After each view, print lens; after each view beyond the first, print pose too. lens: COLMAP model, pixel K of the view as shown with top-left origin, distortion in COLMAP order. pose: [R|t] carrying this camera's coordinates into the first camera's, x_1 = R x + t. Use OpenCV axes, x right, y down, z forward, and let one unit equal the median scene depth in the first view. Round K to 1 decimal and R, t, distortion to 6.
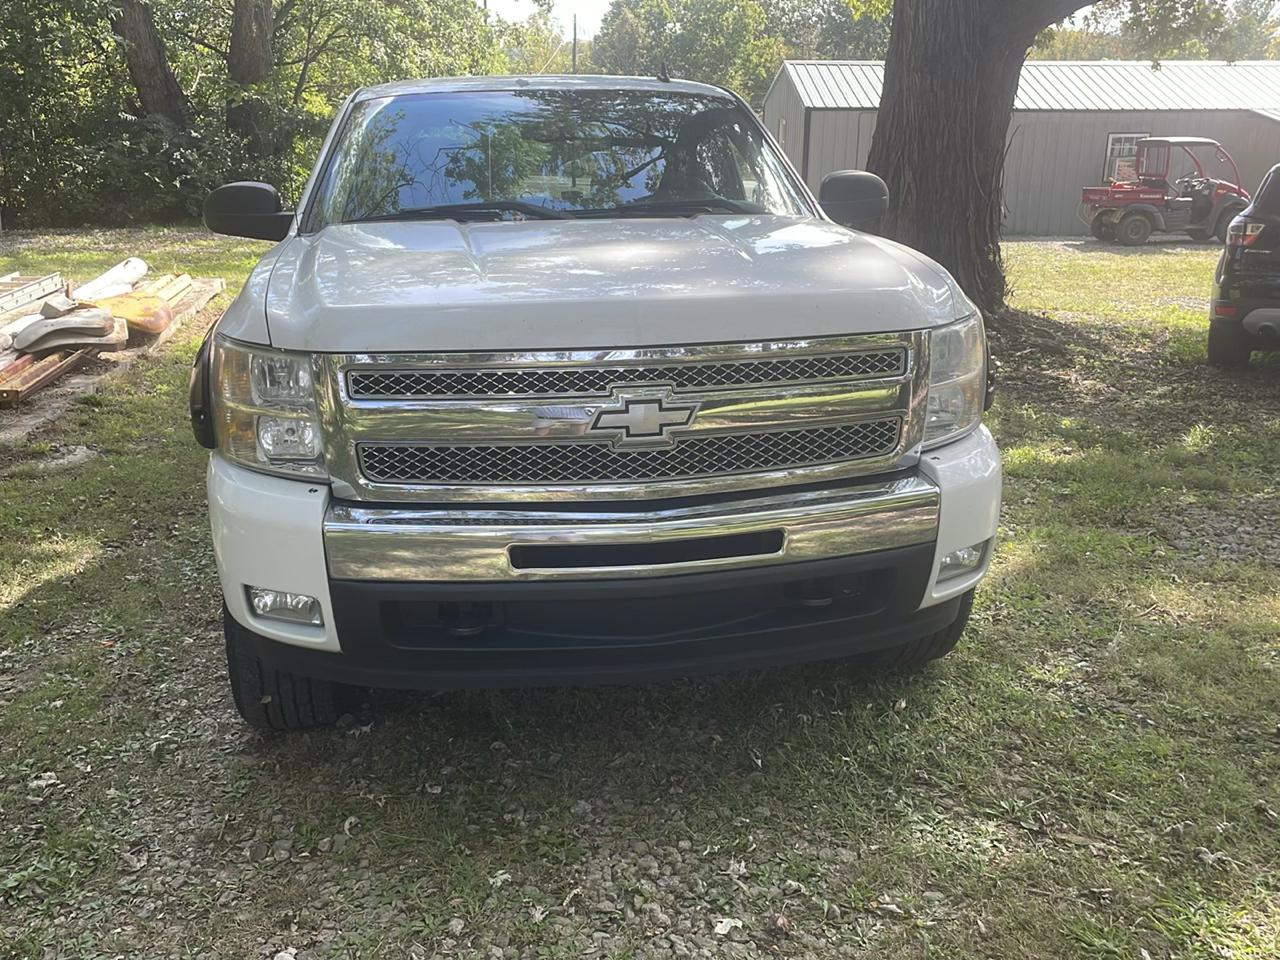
lens RADIAL K [[1204.2, 0, 640.0], [0, 1204.2, 480.0], [0, 0, 1]] dist [0.100388, -0.154422]
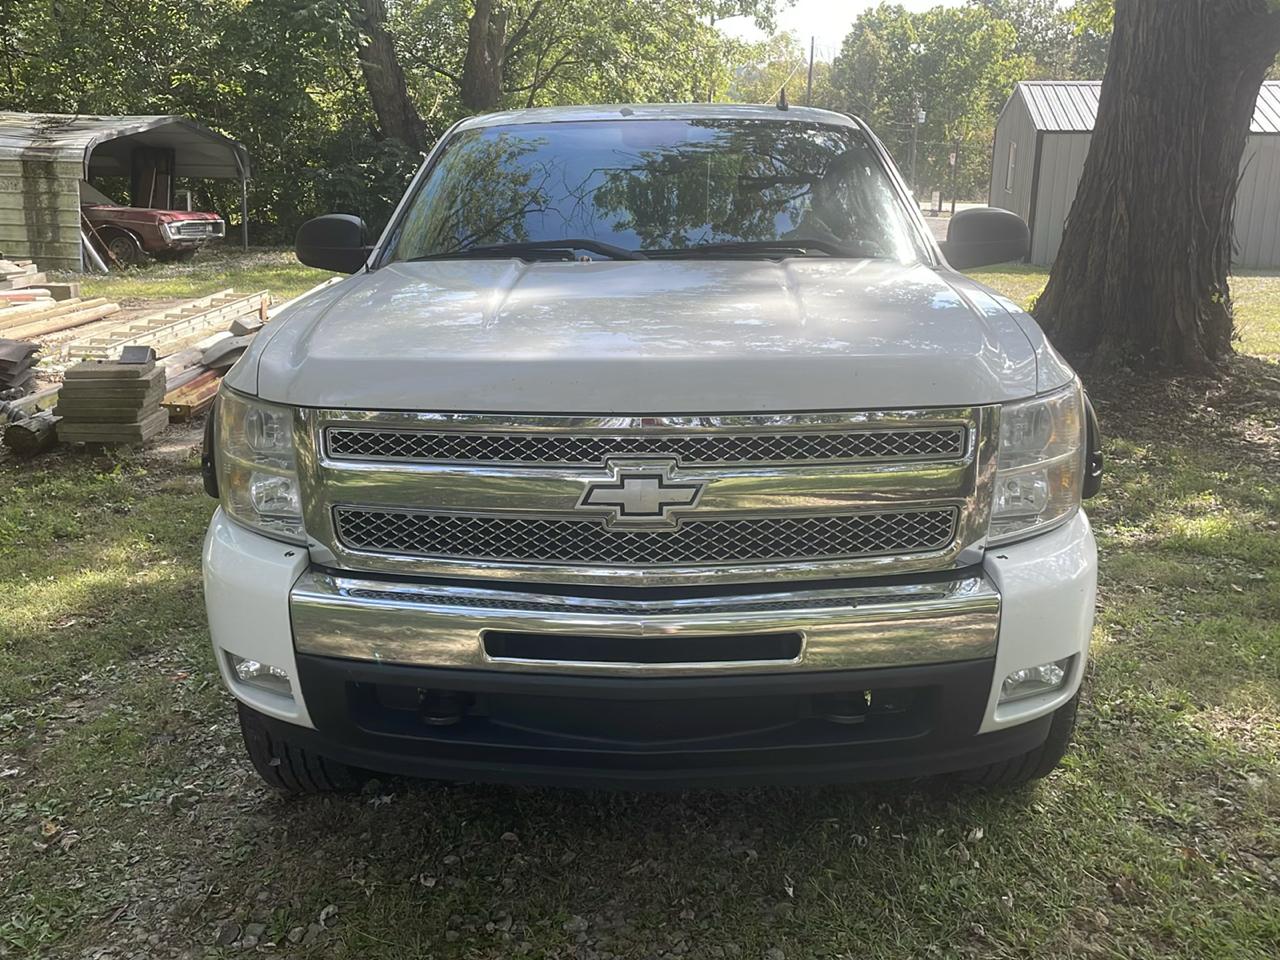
lens RADIAL K [[1218.2, 0, 637.8], [0, 1218.2, 472.4], [0, 0, 1]] dist [0.086915, -0.120558]
pose [[0.982869, 0.050854, -0.177151, 0.138978], [-0.055336, 0.998258, -0.020447, -0.043937], [0.175803, 0.029900, 0.983971, 0.111709]]
